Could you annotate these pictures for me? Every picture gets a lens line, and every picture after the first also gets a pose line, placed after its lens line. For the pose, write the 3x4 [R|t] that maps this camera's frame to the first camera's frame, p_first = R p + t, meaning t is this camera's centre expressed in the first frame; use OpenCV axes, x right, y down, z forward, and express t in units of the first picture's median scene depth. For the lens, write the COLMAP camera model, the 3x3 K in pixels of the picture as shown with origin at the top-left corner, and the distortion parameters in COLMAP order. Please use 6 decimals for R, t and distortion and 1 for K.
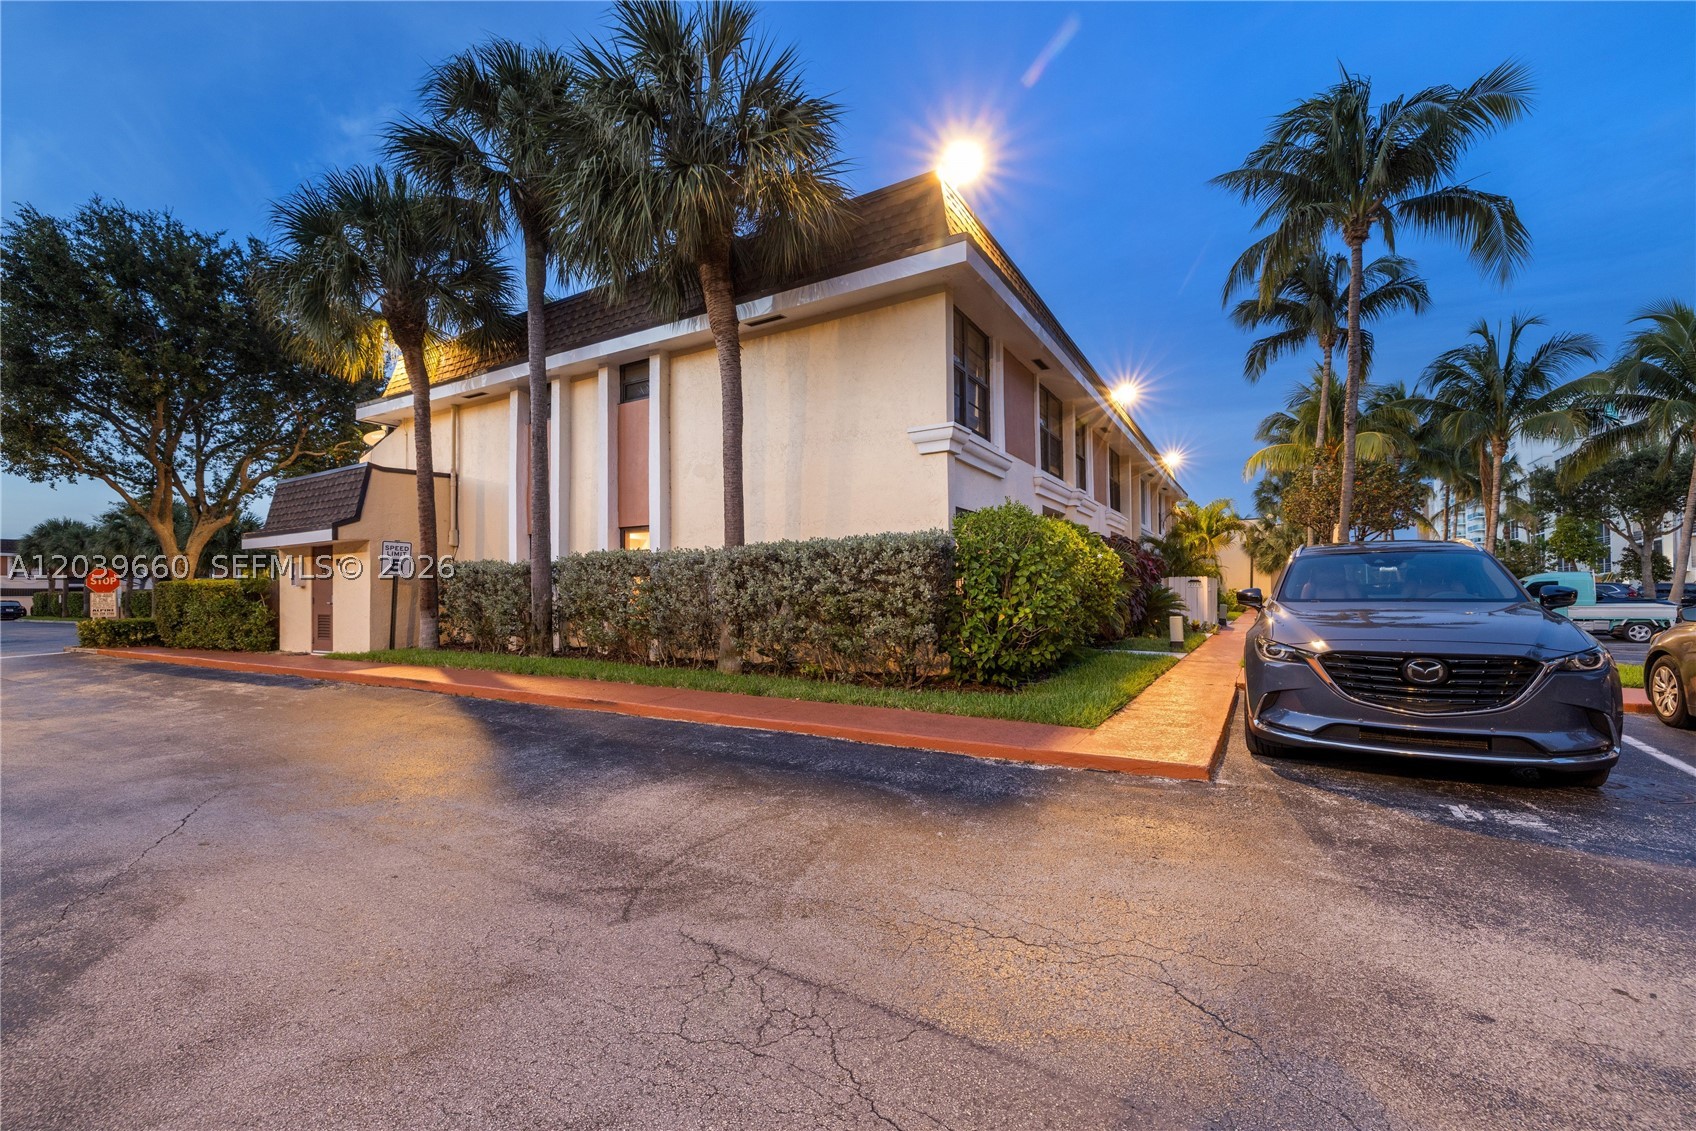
lens RADIAL K [[706.1, 0, 848.4], [0, 706.1, 565.9], [0, 0, 1]] dist [0.003773, 0.000628]
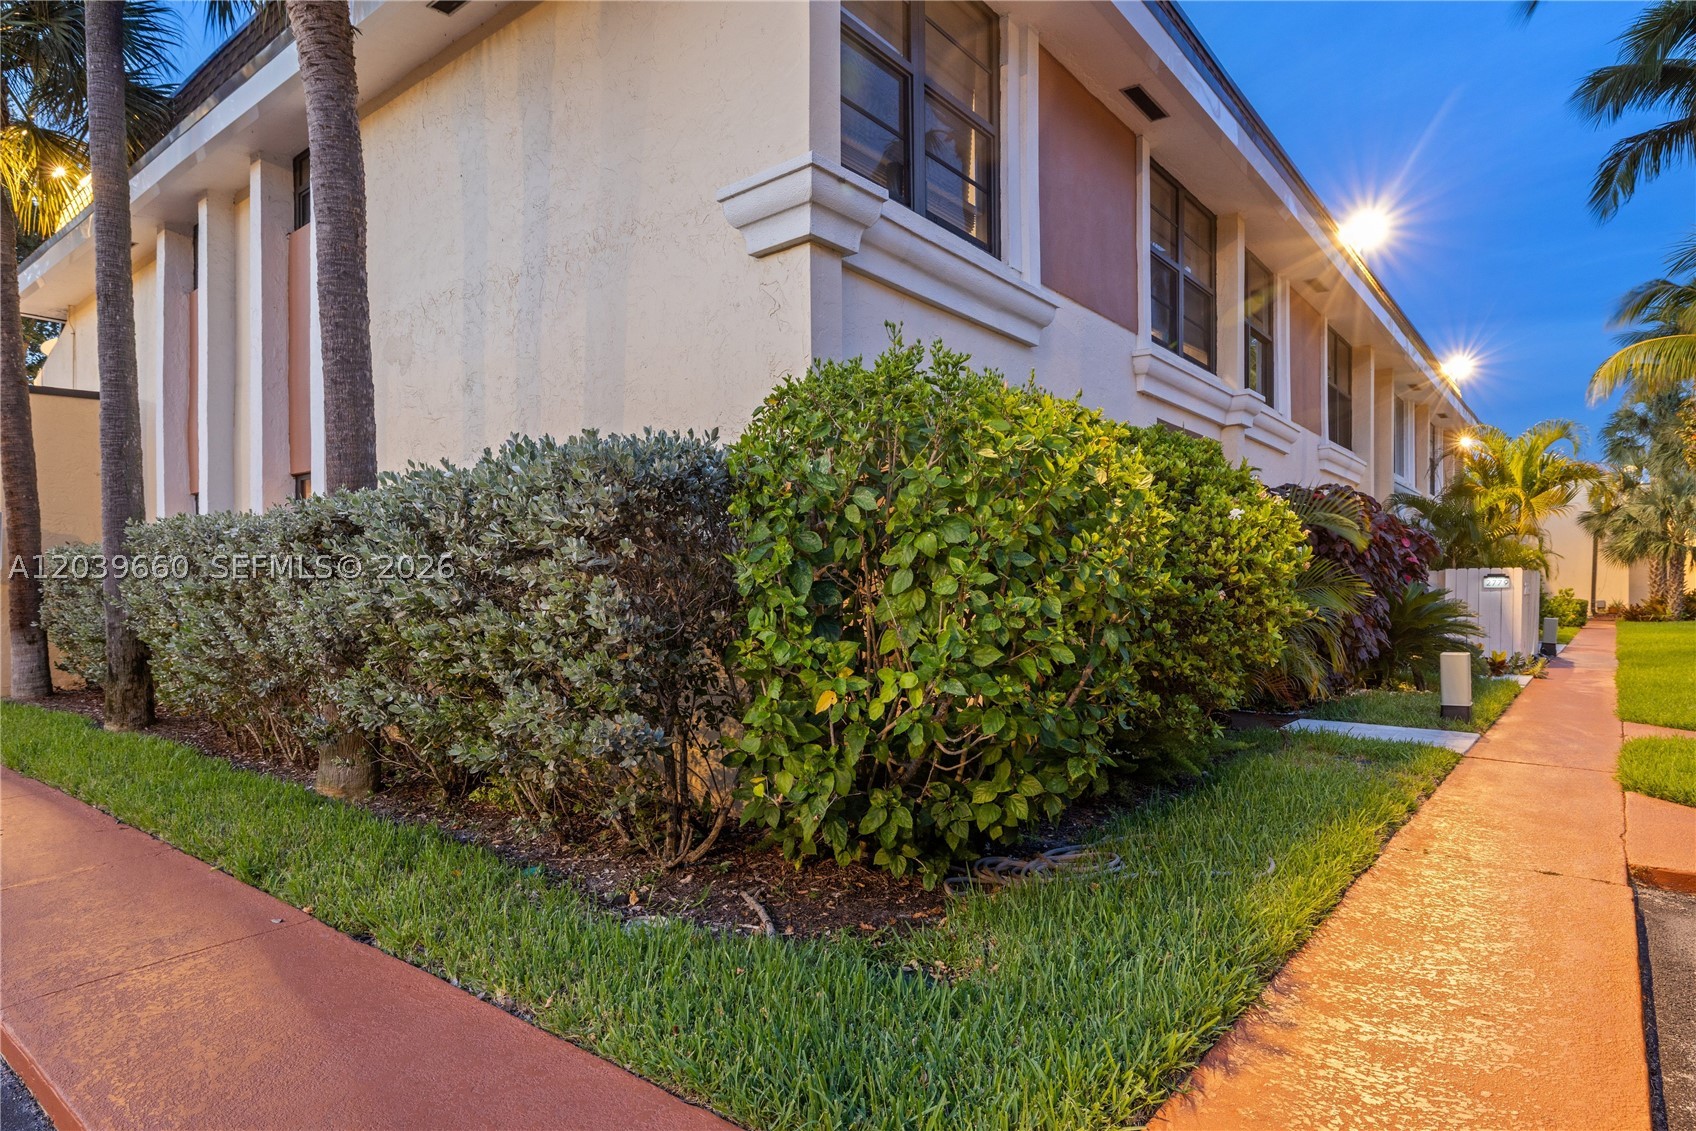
lens RADIAL K [[958.6, 0, 846.0], [0, 958.6, 583.4], [0, 0, 1]] dist [-0.002232, -0.005522]
pose [[0.990296, 0.001933, -0.138959, 0.140438], [0.002317, 0.999535, 0.030414, 0.004673], [0.138953, -0.030441, 0.989831, 0.293257]]
